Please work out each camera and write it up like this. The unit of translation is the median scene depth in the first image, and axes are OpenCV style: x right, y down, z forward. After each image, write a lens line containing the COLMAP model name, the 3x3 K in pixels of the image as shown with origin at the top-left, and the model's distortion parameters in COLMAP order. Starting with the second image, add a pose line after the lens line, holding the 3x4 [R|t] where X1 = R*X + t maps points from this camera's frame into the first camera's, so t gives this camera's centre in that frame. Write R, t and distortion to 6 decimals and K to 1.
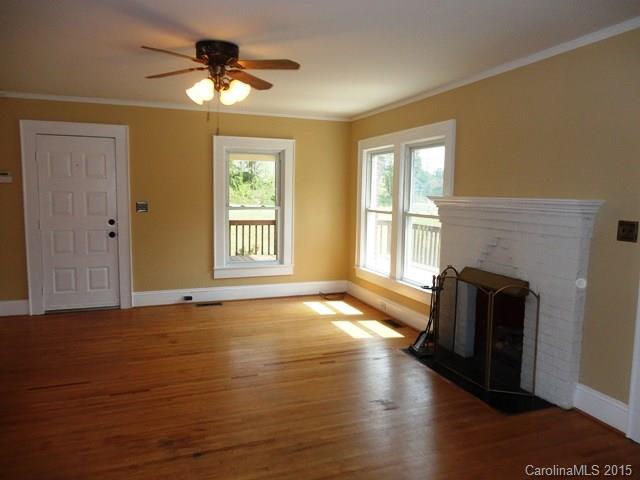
lens RADIAL K [[479.6, 0, 320.0], [0, 479.6, 240.0], [0, 0, 1]] dist [0.004016, 0.000780]
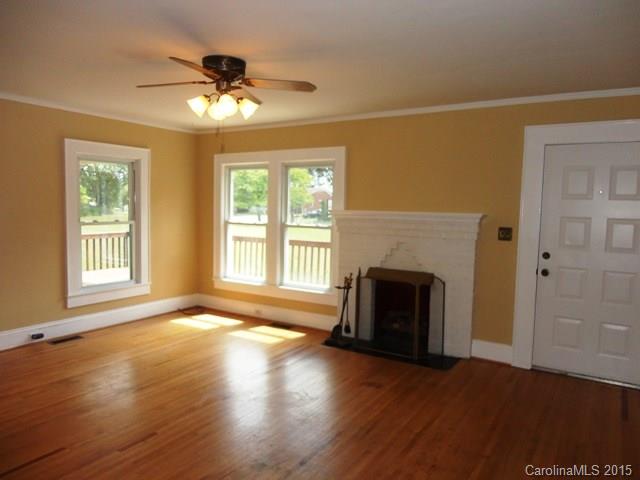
lens RADIAL K [[479.6, 0, 320.0], [0, 479.6, 240.0], [0, 0, 1]] dist [0.004016, 0.000780]
pose [[0.796510, -0.044618, 0.602977, -0.397874], [0.054348, 0.998520, 0.002095, -0.017507], [-0.602178, 0.031102, 0.797755, 0.064741]]
